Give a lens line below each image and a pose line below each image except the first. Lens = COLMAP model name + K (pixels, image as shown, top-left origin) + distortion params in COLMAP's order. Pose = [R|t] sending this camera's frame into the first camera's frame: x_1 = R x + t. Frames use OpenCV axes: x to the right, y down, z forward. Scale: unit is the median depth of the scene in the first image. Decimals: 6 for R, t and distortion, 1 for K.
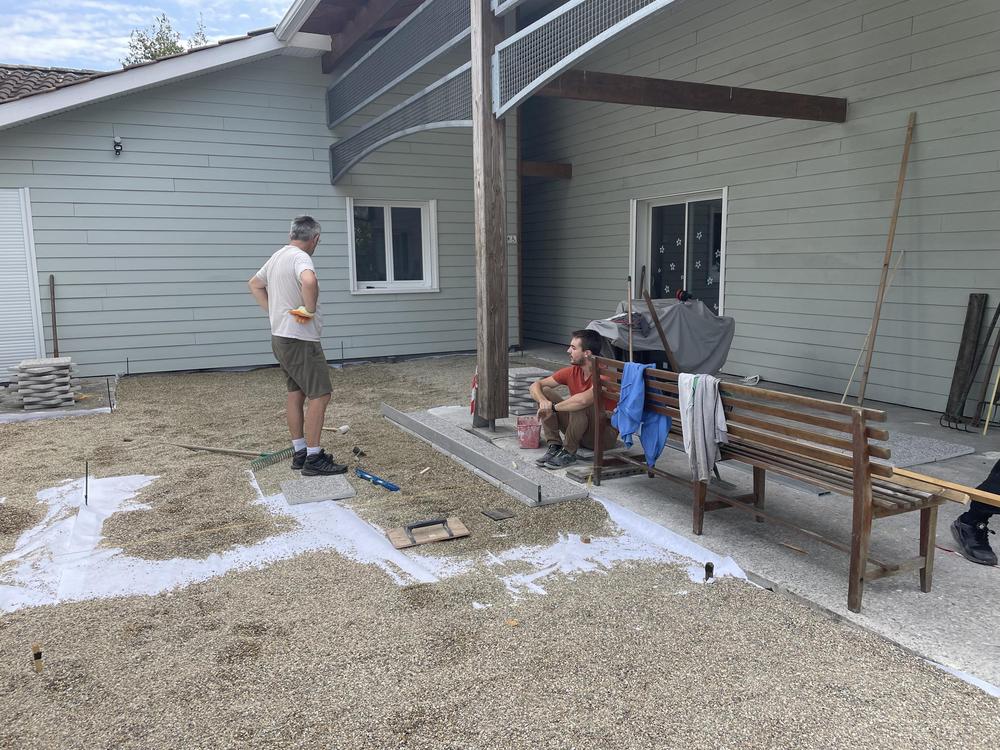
lens RADIAL K [[746.8, 0, 500.0], [0, 746.8, 375.0], [0, 0, 1]] dist [0.091786, -0.130291]
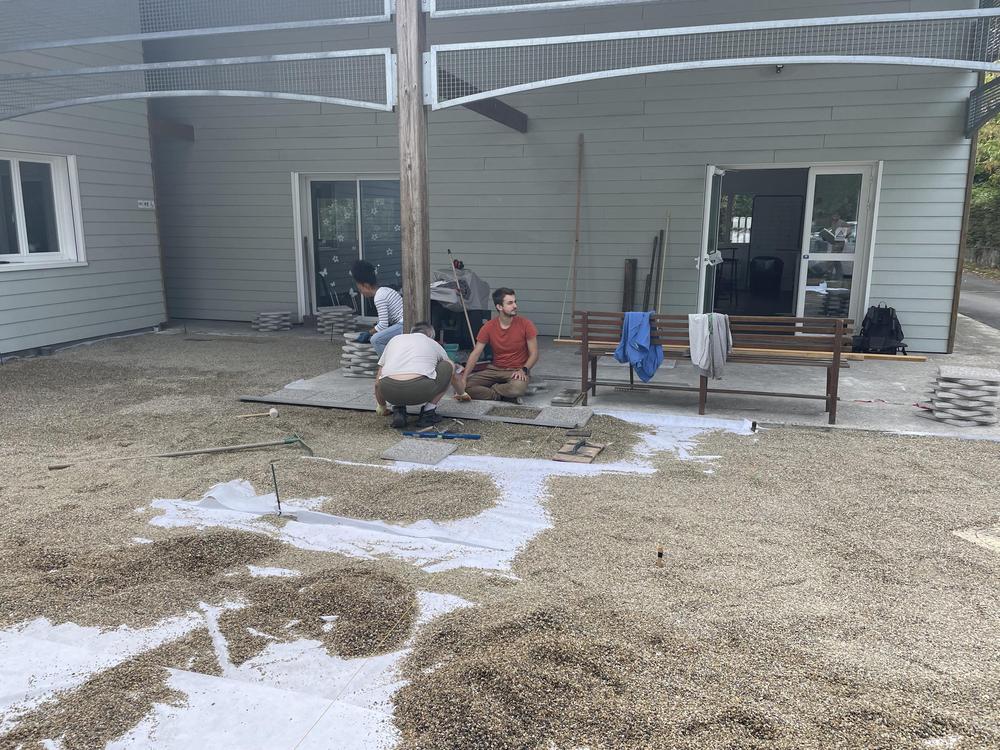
lens RADIAL K [[746.8, 0, 500.0], [0, 746.8, 375.0], [0, 0, 1]] dist [0.091786, -0.130291]
pose [[0.684849, -0.129168, 0.717145, -0.700226], [0.097382, 0.991559, 0.085597, -0.028837], [-0.722148, 0.011216, 0.691647, 0.128751]]
